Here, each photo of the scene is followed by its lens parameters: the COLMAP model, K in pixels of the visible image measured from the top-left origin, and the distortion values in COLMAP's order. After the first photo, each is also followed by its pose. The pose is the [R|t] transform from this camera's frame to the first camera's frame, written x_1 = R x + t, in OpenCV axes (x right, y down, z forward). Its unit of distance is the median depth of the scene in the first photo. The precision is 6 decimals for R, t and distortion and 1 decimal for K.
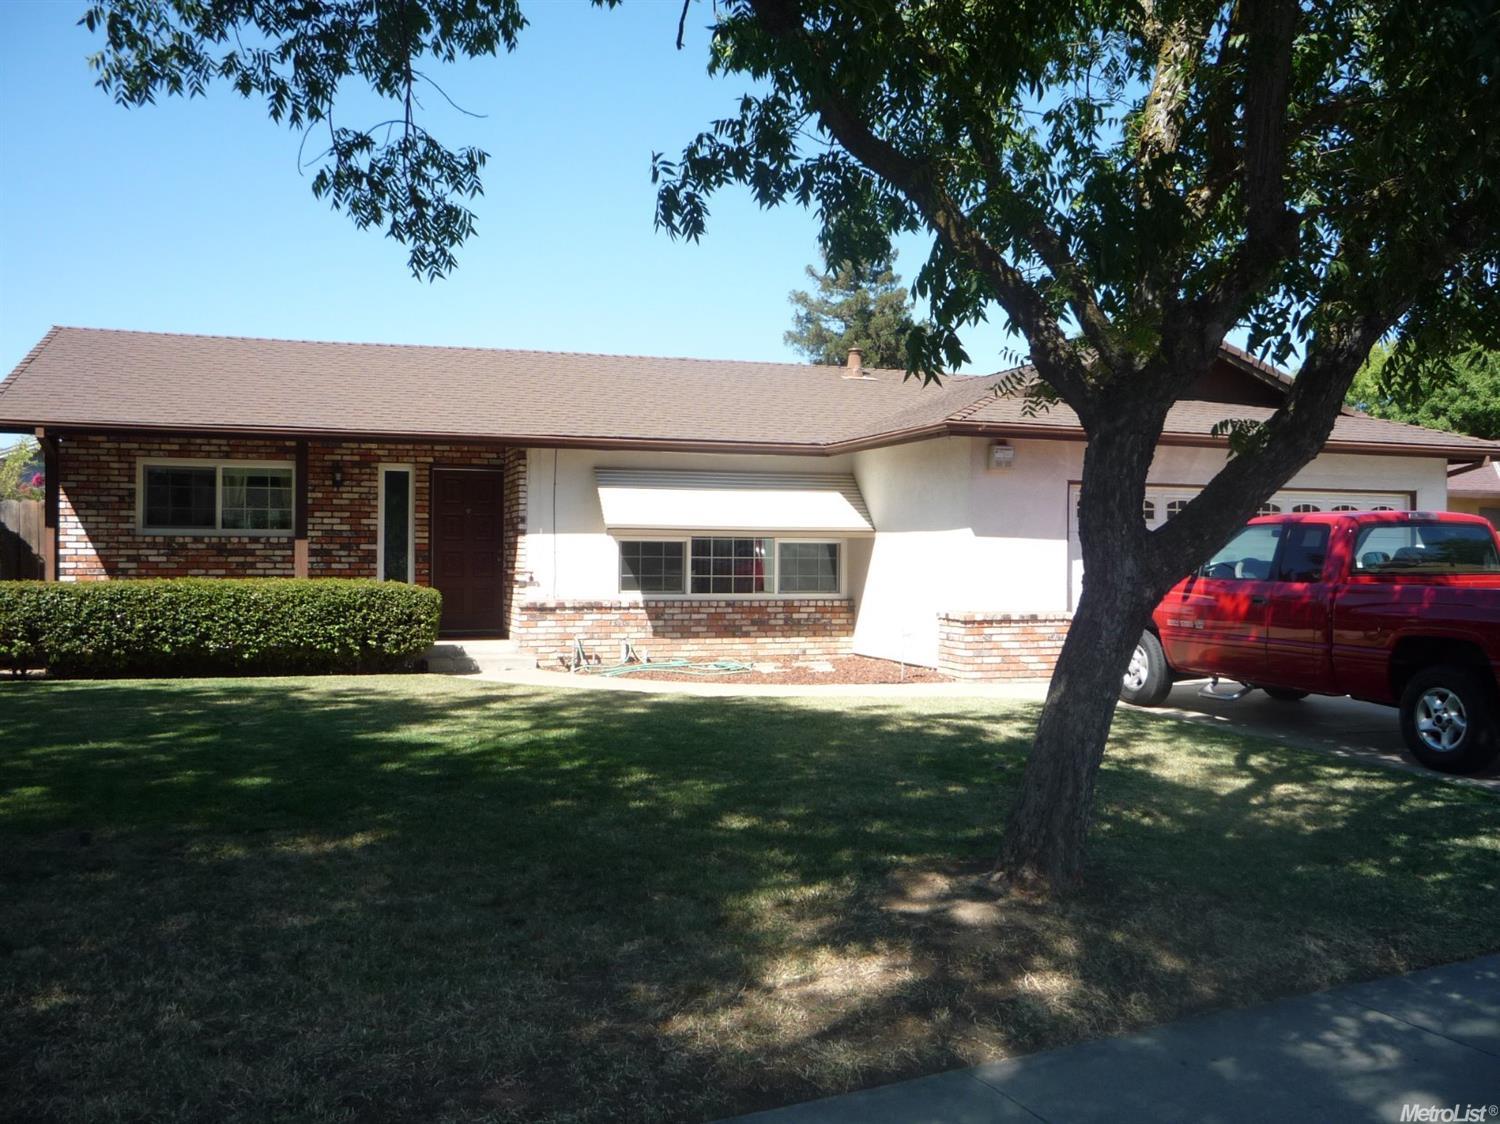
lens RADIAL K [[1300.6, 0, 750.2], [0, 1300.6, 557.6], [0, 0, 1]] dist [-0.058066, 0.025703]
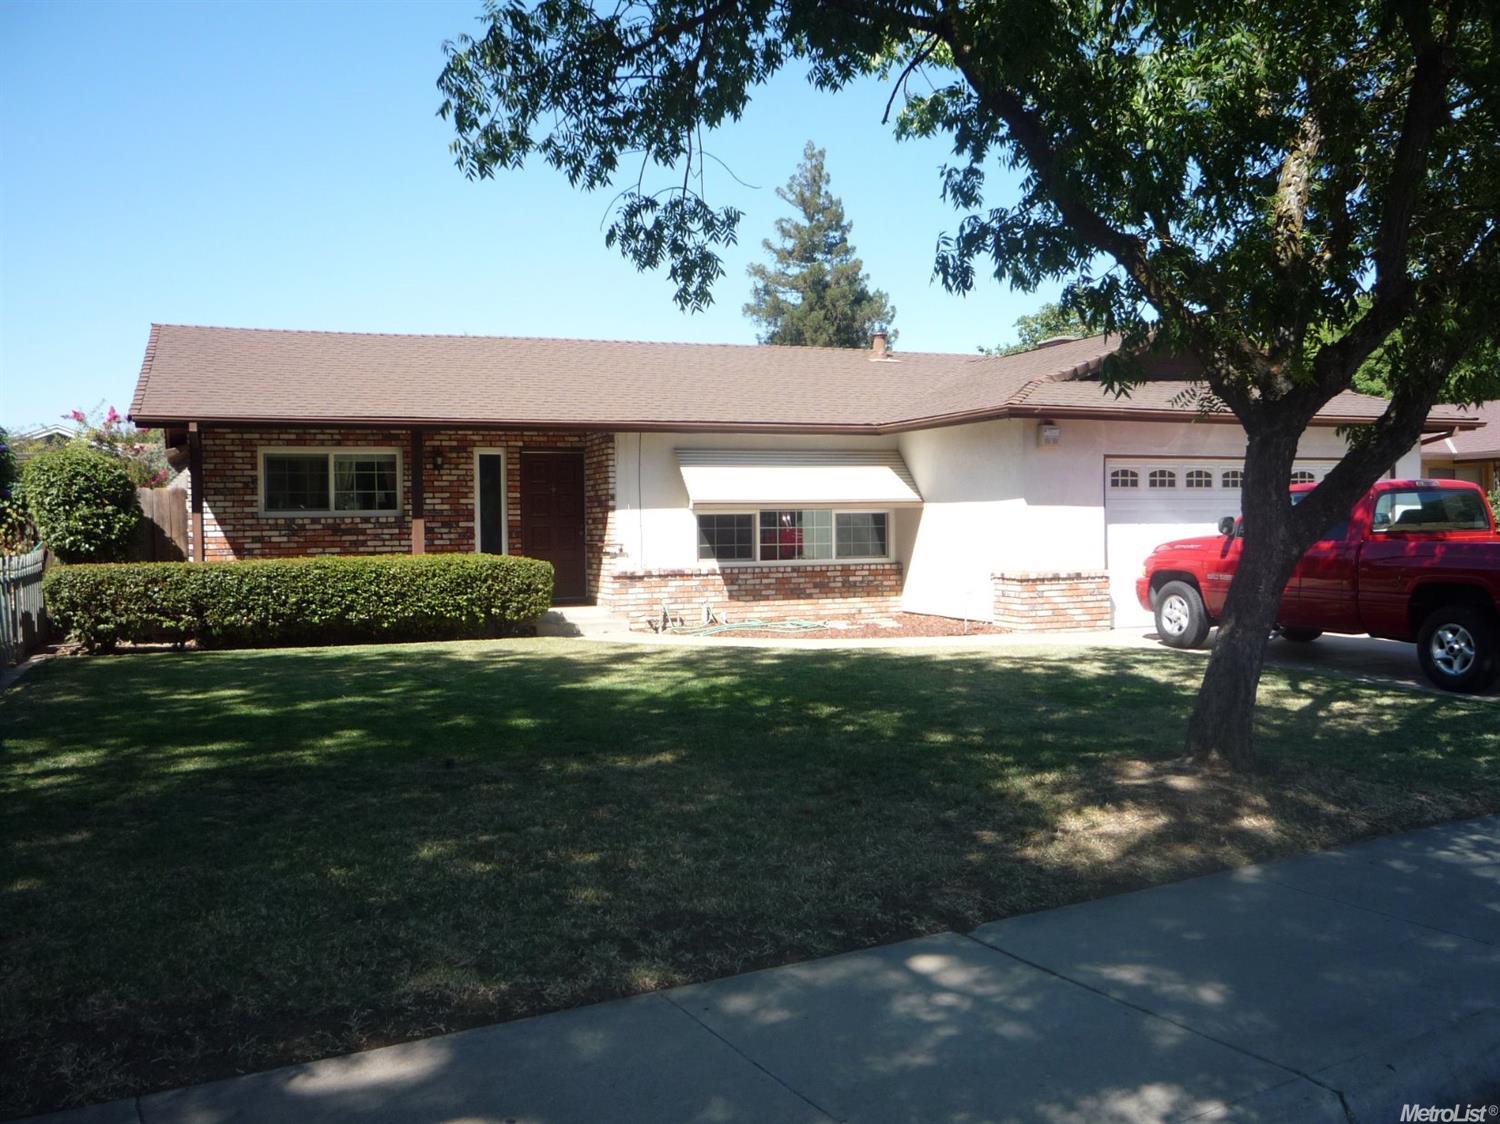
lens RADIAL K [[1300.6, 0, 749.6], [0, 1300.6, 563.0], [0, 0, 1]] dist [-0.058066, 0.025703]
pose [[0.998482, -0.020650, 0.051055, -0.134996], [0.019119, 0.999358, 0.030302, -0.005075], [-0.051648, -0.029280, 0.998236, -0.133819]]
